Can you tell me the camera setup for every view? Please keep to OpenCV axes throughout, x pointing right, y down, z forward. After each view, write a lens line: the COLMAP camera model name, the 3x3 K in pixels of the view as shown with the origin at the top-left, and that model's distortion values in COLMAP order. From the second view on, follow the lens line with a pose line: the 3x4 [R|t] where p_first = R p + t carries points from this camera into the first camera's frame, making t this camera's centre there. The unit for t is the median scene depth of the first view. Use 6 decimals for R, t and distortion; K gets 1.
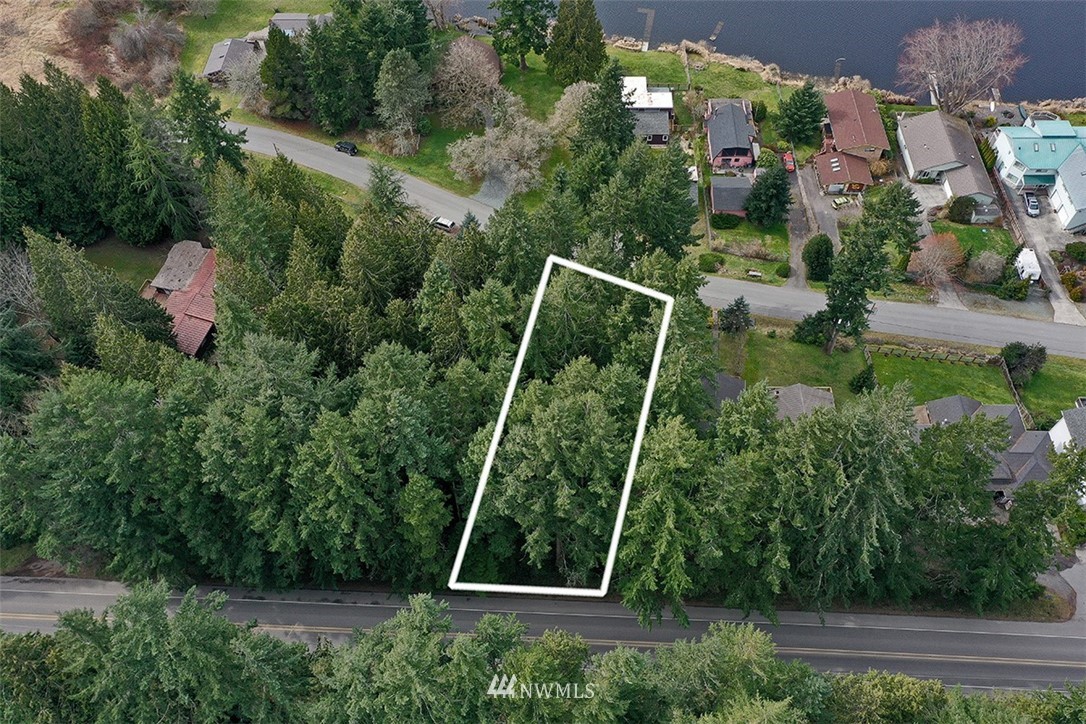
lens RADIAL K [[878.2, 0, 541.7], [0, 878.2, 360.6], [0, 0, 1]] dist [0.012992, 0.001406]
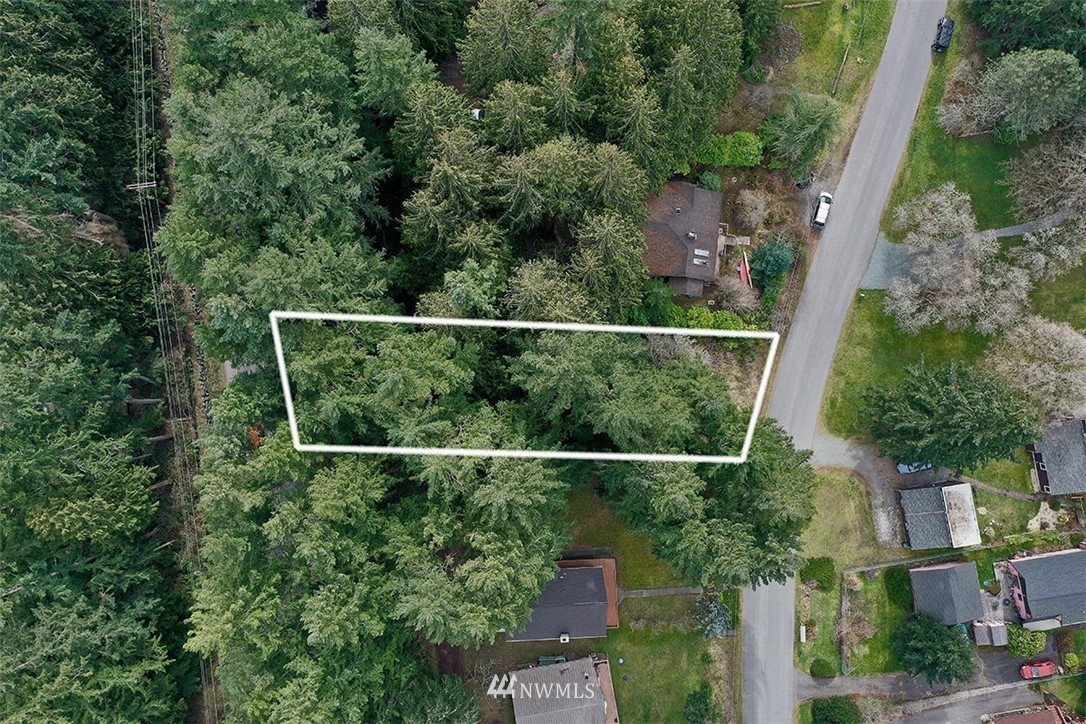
lens RADIAL K [[878.2, 0, 543.4], [0, 878.2, 363.6], [0, 0, 1]] dist [0.012992, 0.001406]
pose [[0.181616, 0.982980, -0.027681, -0.006959], [-0.813195, 0.165955, 0.557828, -0.343029], [0.552928, -0.078800, 0.829495, 0.234368]]
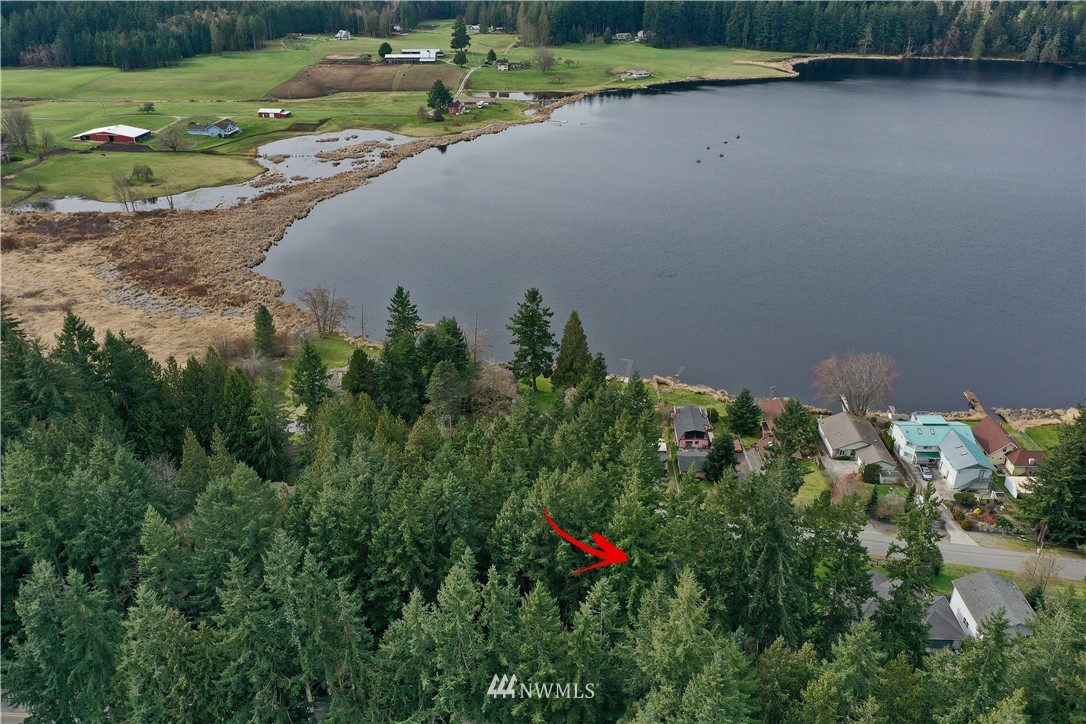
lens RADIAL K [[878.2, 0, 543.6], [0, 878.2, 363.5], [0, 0, 1]] dist [0.012992, 0.001406]
pose [[0.999956, 0.006220, -0.006953, 0.001662], [-0.008784, 0.878680, -0.477331, 0.299857], [0.003141, 0.477371, 0.878696, -0.212030]]
